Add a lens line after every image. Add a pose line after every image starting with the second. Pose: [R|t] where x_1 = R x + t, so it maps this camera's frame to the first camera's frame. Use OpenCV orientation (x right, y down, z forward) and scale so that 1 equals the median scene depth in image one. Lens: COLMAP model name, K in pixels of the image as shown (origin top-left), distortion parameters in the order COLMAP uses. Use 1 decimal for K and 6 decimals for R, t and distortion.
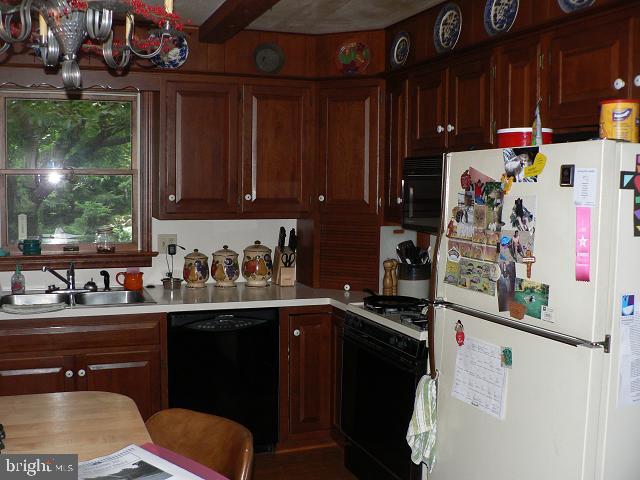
lens RADIAL K [[695.6, 0, 320.0], [0, 695.6, 240.0], [0, 0, 1]] dist [-0.093208, -0.016453]
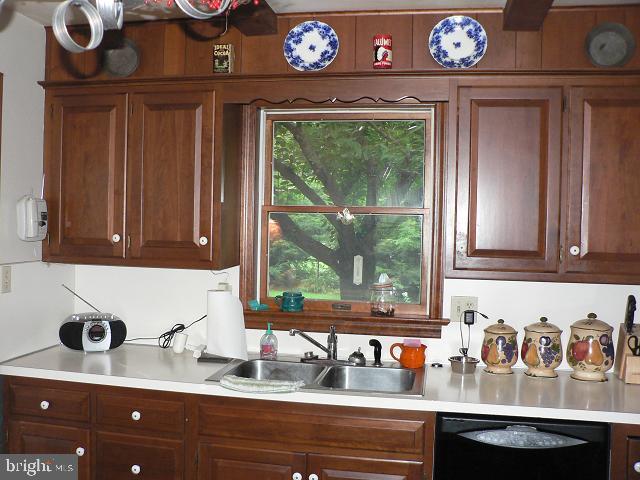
lens RADIAL K [[695.6, 0, 320.0], [0, 695.6, 240.0], [0, 0, 1]] dist [-0.093208, -0.016453]
pose [[0.847090, 0.024901, -0.530866, 0.040524], [-0.055799, 0.997548, -0.042246, -0.028739], [0.528512, 0.065408, 0.846402, 0.293187]]
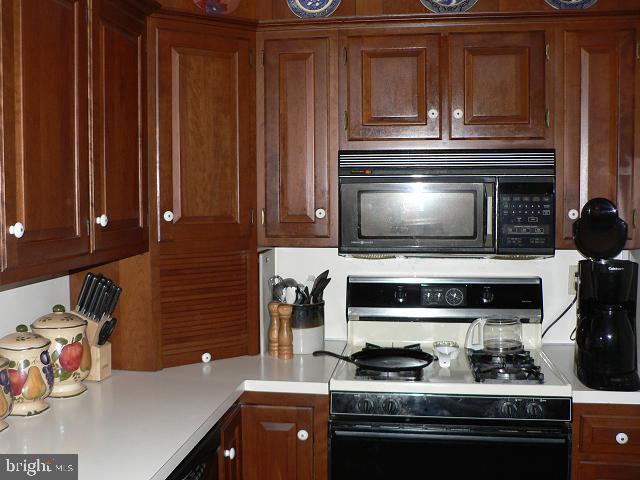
lens RADIAL K [[695.6, 0, 320.0], [0, 695.6, 240.0], [0, 0, 1]] dist [-0.093208, -0.016453]
pose [[0.490436, -0.053559, 0.869830, -0.474694], [0.064494, 0.997603, 0.025064, -0.048497], [-0.869088, 0.043806, 0.492715, 0.644099]]
